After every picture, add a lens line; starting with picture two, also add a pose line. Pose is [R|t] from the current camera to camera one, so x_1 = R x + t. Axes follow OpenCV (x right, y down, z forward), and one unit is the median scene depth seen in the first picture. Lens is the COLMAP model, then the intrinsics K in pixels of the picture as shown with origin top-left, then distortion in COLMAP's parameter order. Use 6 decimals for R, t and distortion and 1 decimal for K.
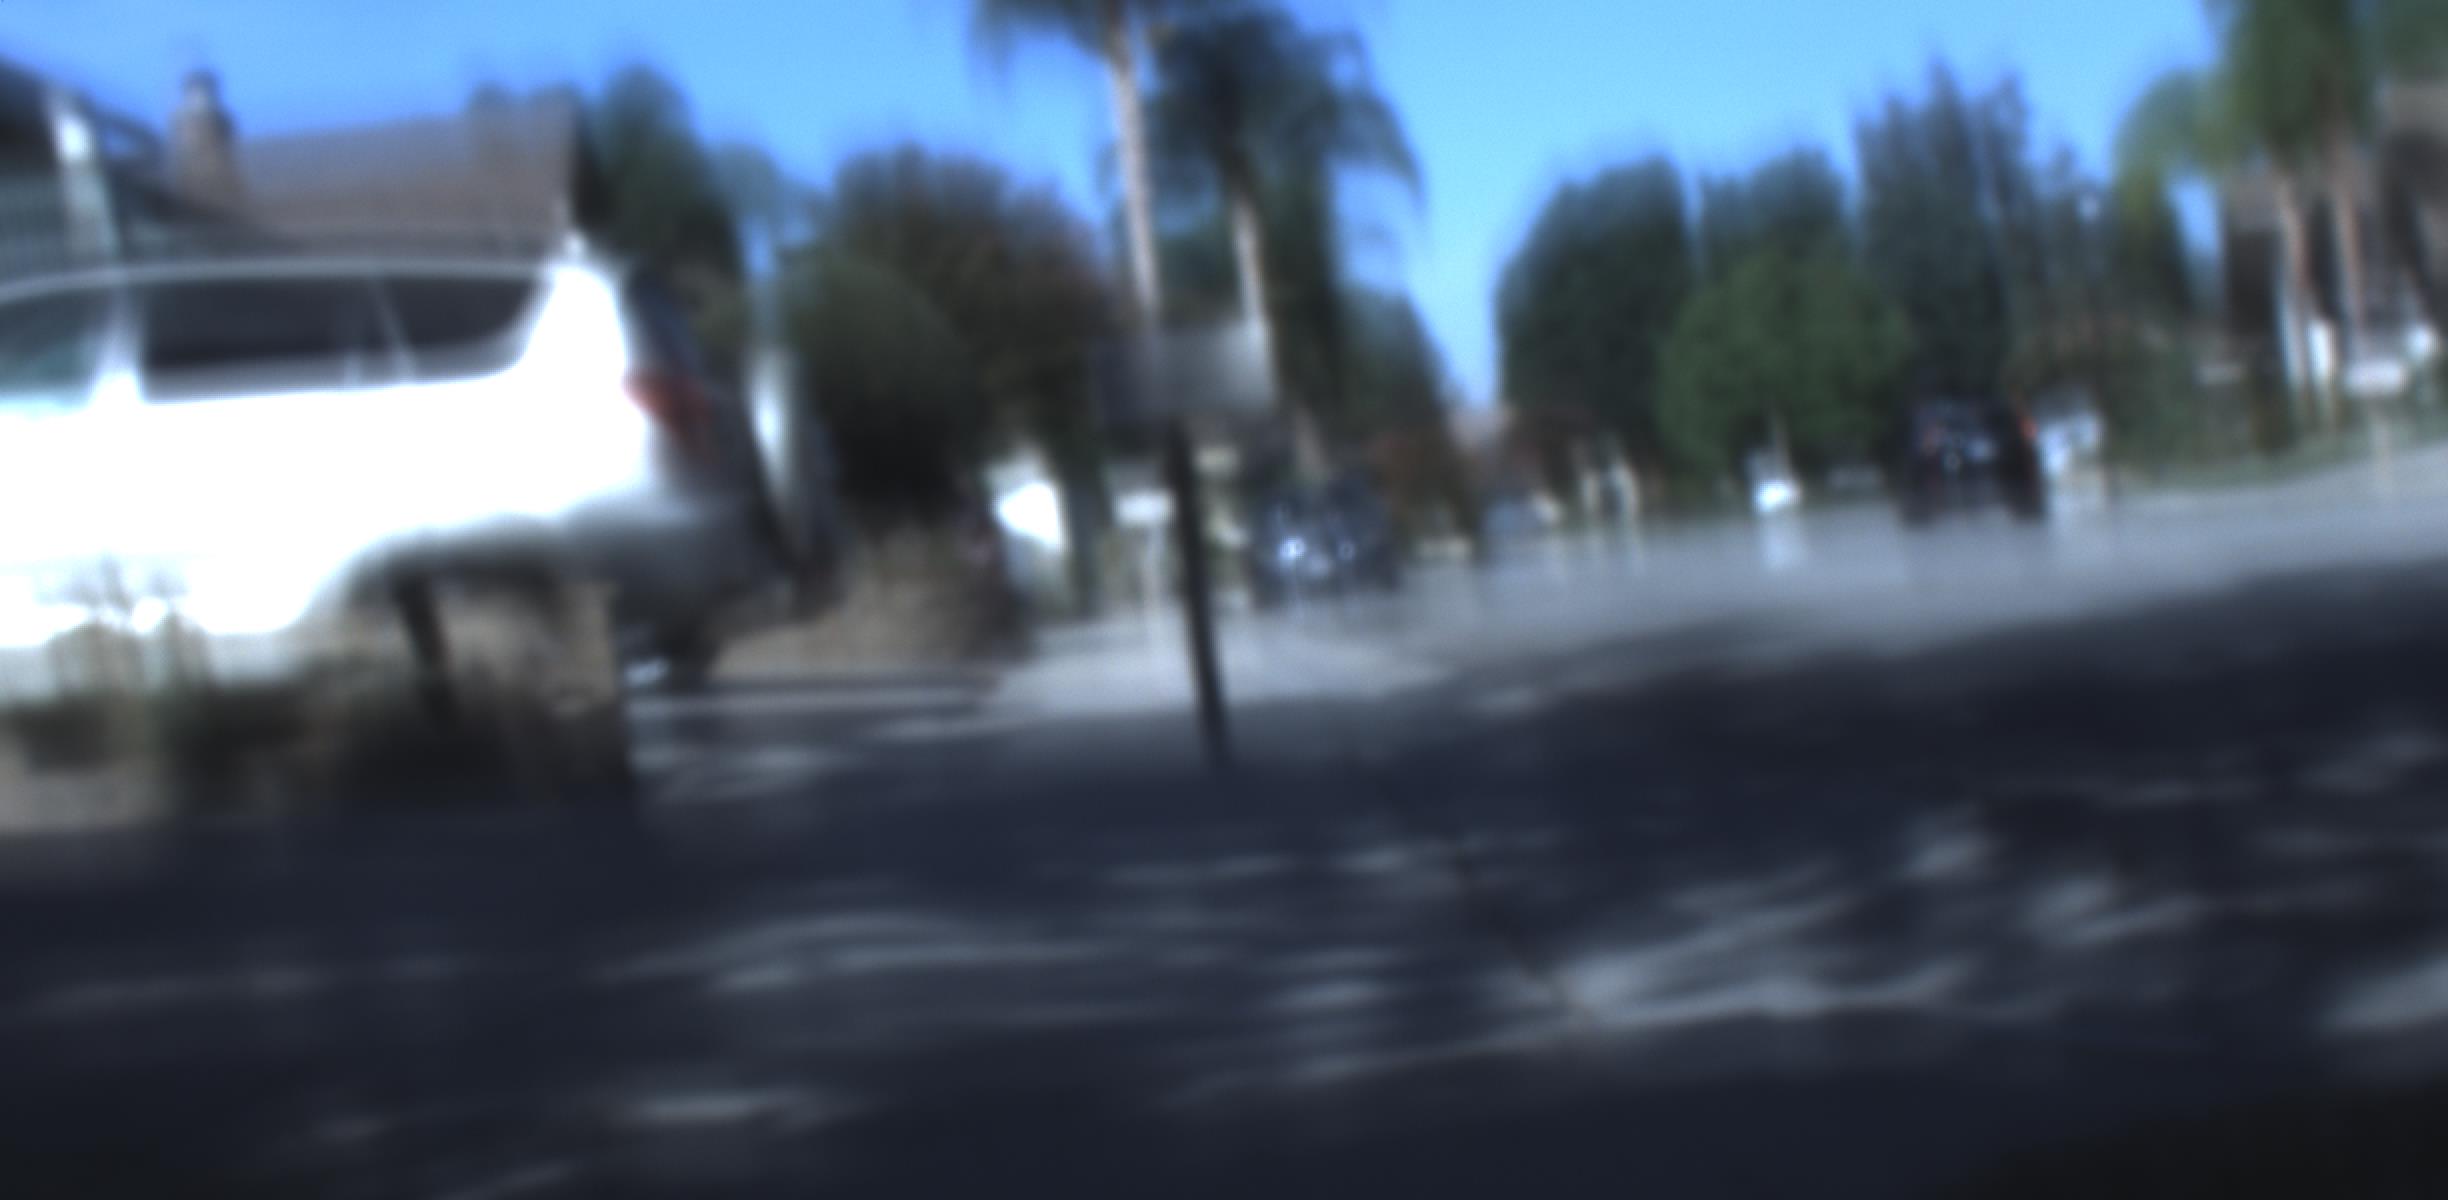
lens RADIAL K [[4753.8, 0, 1311.3], [0, 4753.8, 1018.4], [0, 0, 1]] dist [-0.163999, 0.663620]
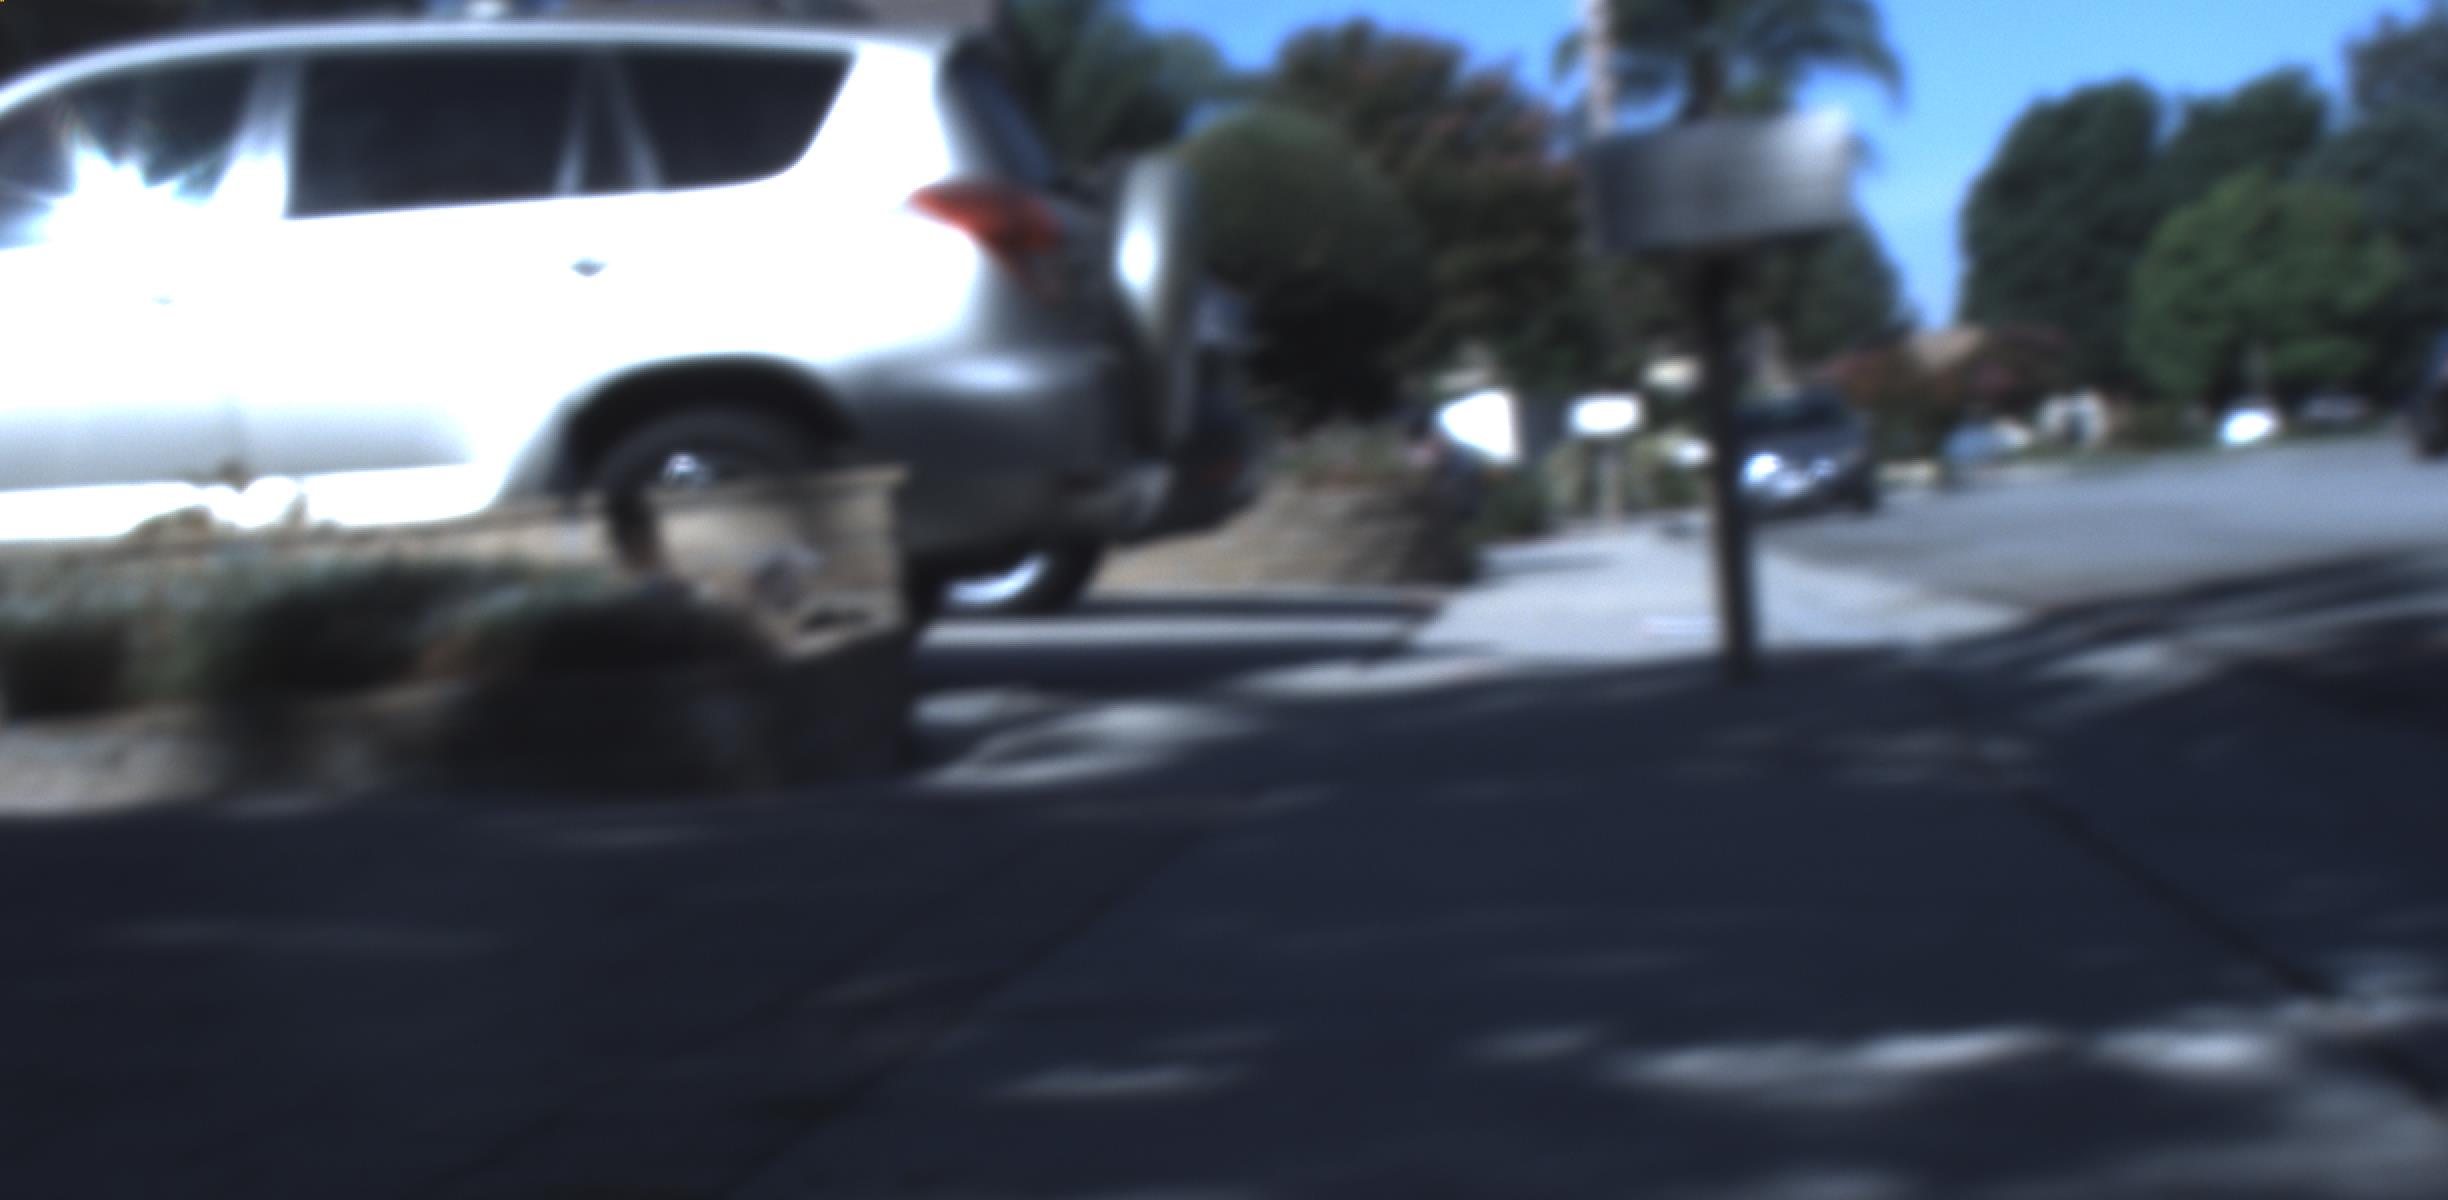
lens RADIAL K [[4753.8, 0, 1311.3], [0, 4753.8, 1018.4], [0, 0, 1]] dist [-0.163999, 0.663620]
pose [[0.995425, 0.032136, -0.089979, -0.005147], [-0.030573, 0.999358, 0.018695, -0.006474], [0.090522, -0.015858, 0.995768, 0.078326]]
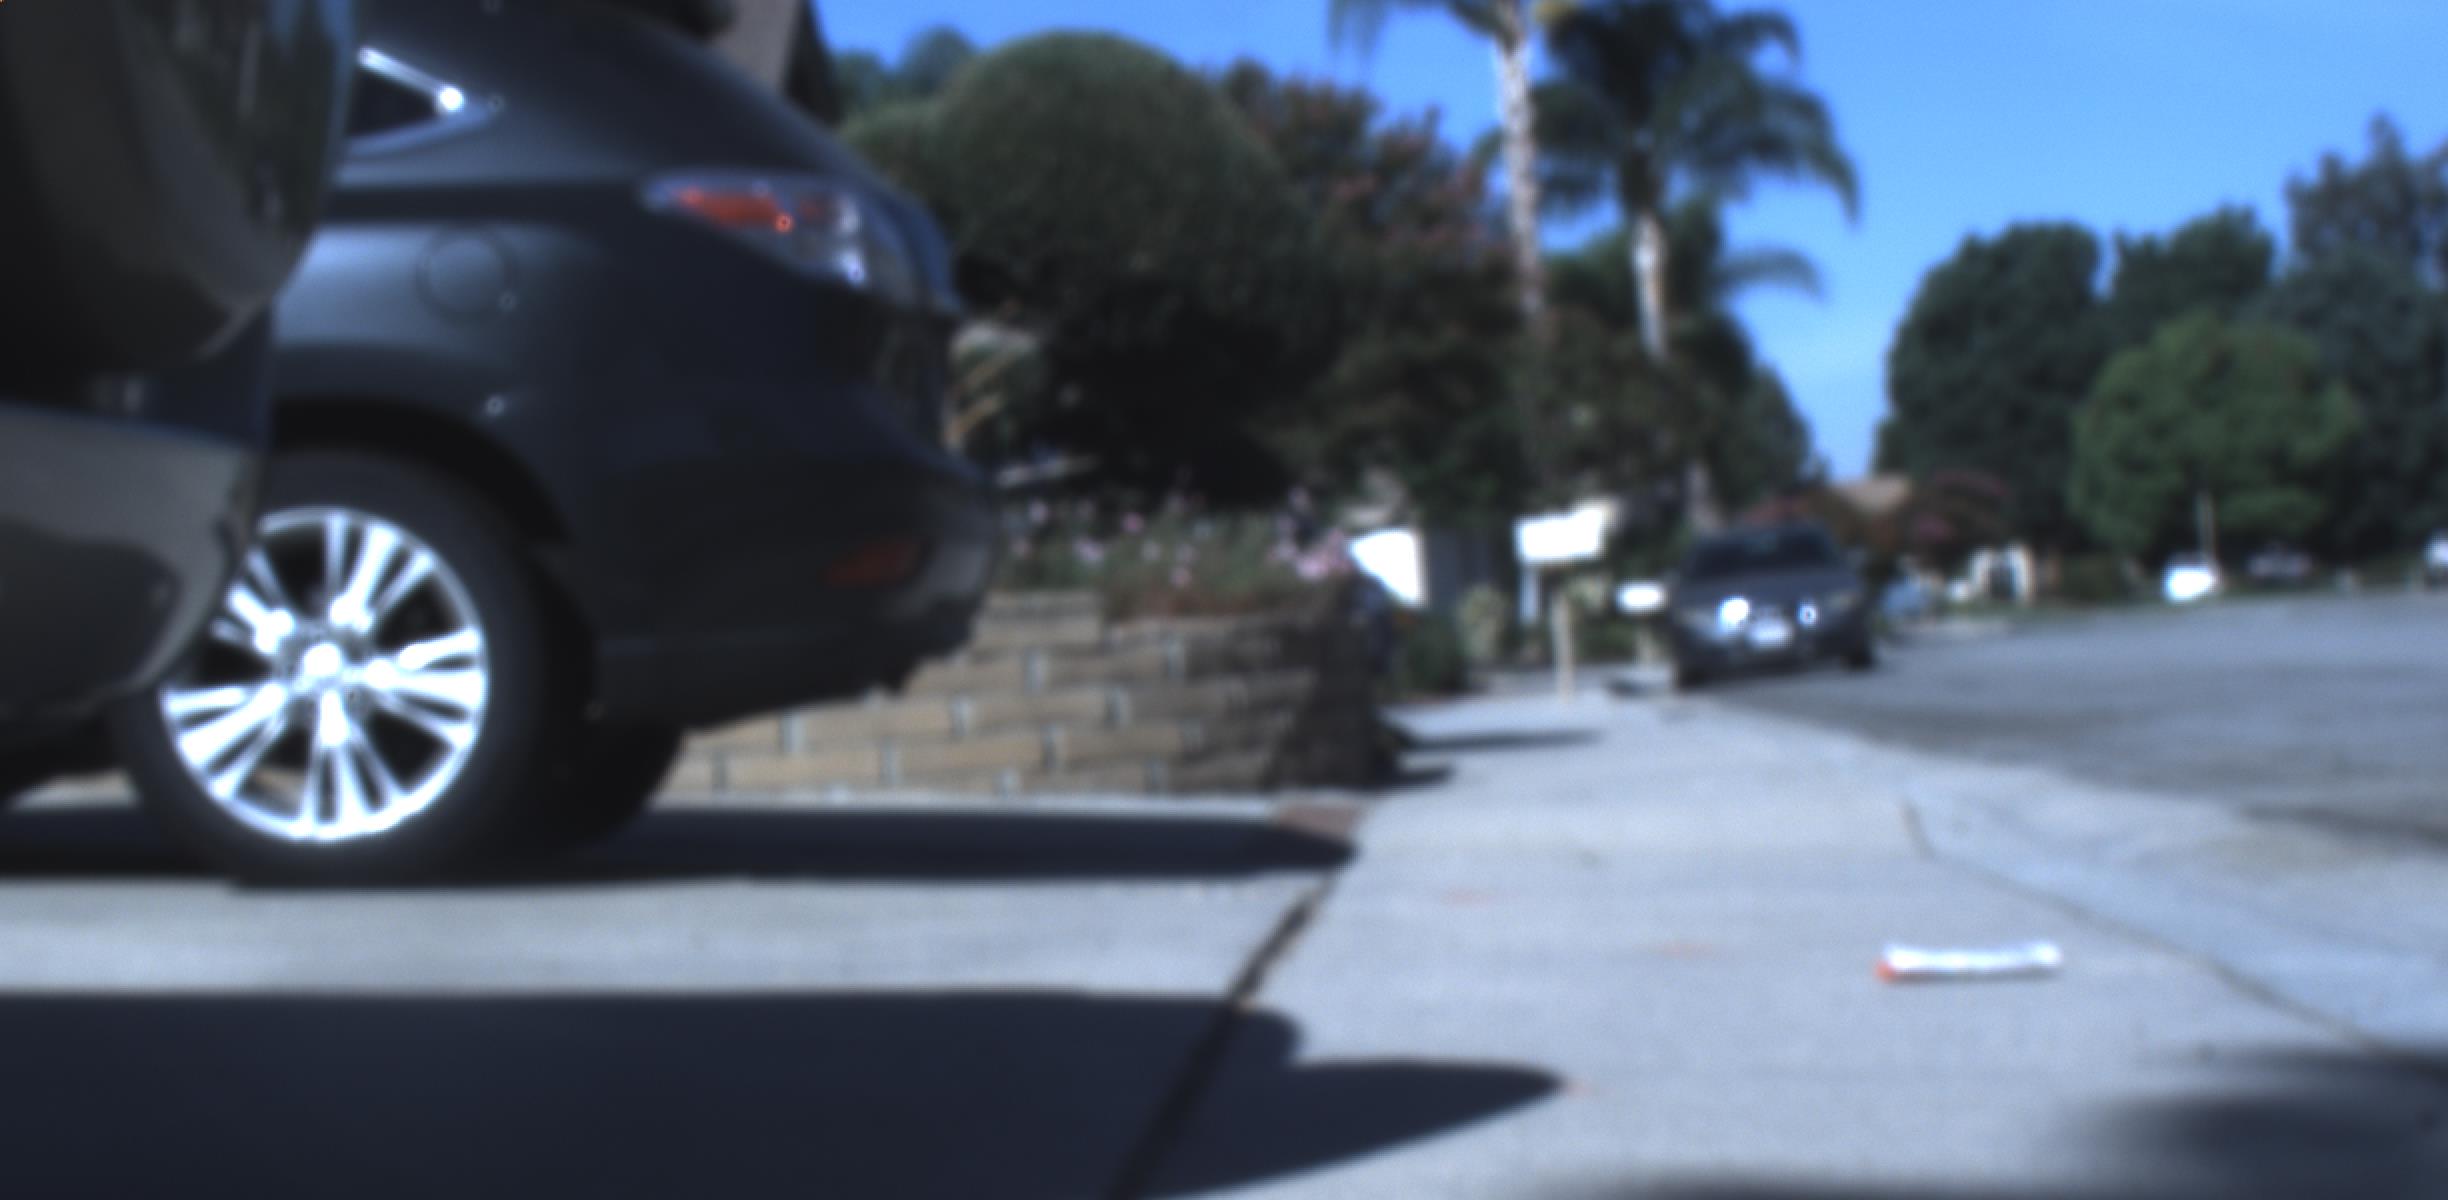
lens RADIAL K [[4753.8, 0, 1311.3], [0, 4753.8, 1018.4], [0, 0, 1]] dist [-0.163999, 0.663620]
pose [[0.996854, 0.039431, -0.068759, -0.017208], [-0.040458, 0.999089, -0.013602, -0.021779], [0.068160, 0.016341, 0.997541, 0.252236]]
